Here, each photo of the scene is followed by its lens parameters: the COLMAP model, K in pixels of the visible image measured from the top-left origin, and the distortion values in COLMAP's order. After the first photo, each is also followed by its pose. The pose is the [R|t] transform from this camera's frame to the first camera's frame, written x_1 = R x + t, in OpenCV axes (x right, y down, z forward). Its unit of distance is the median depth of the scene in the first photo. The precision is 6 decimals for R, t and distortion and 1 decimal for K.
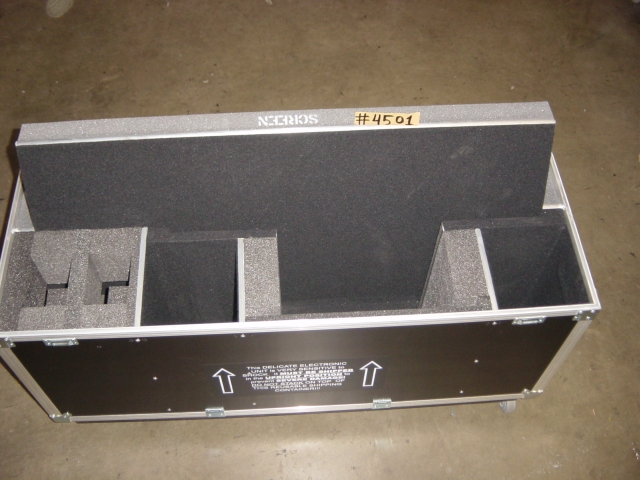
lens RADIAL K [[722.1, 0, 320.0], [0, 722.1, 240.0], [0, 0, 1]] dist [-0.132168, 0.017629]
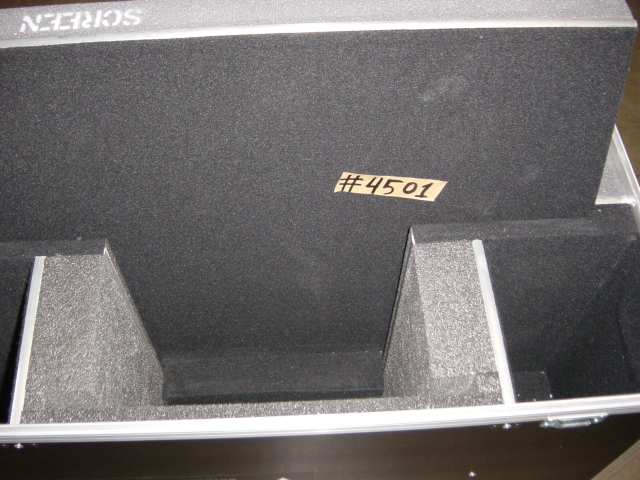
lens RADIAL K [[722.1, 0, 320.0], [0, 722.1, 240.0], [0, 0, 1]] dist [-0.132168, 0.017629]
pose [[0.999956, 0.004238, -0.008325, 0.109415], [-0.004142, 0.999926, 0.011467, -0.022260], [0.008373, -0.011432, 0.999900, 0.473818]]
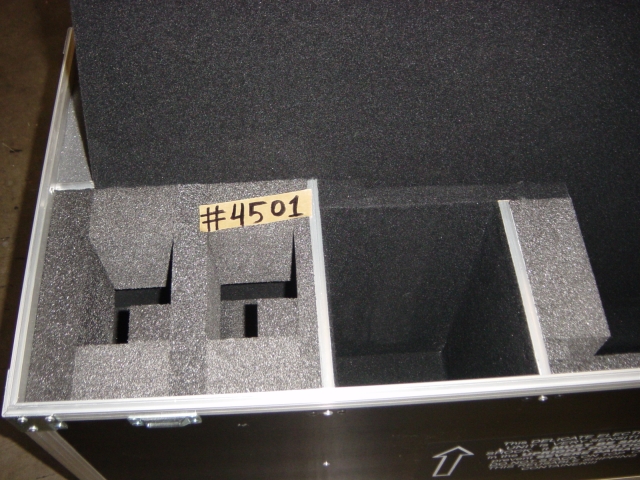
lens RADIAL K [[722.1, 0, 320.0], [0, 722.1, 240.0], [0, 0, 1]] dist [-0.132168, 0.017629]
pose [[0.999926, -0.003999, -0.011514, -0.239722], [0.004506, 0.999004, 0.044394, 0.002548], [0.011325, -0.044442, 0.998948, 0.496300]]
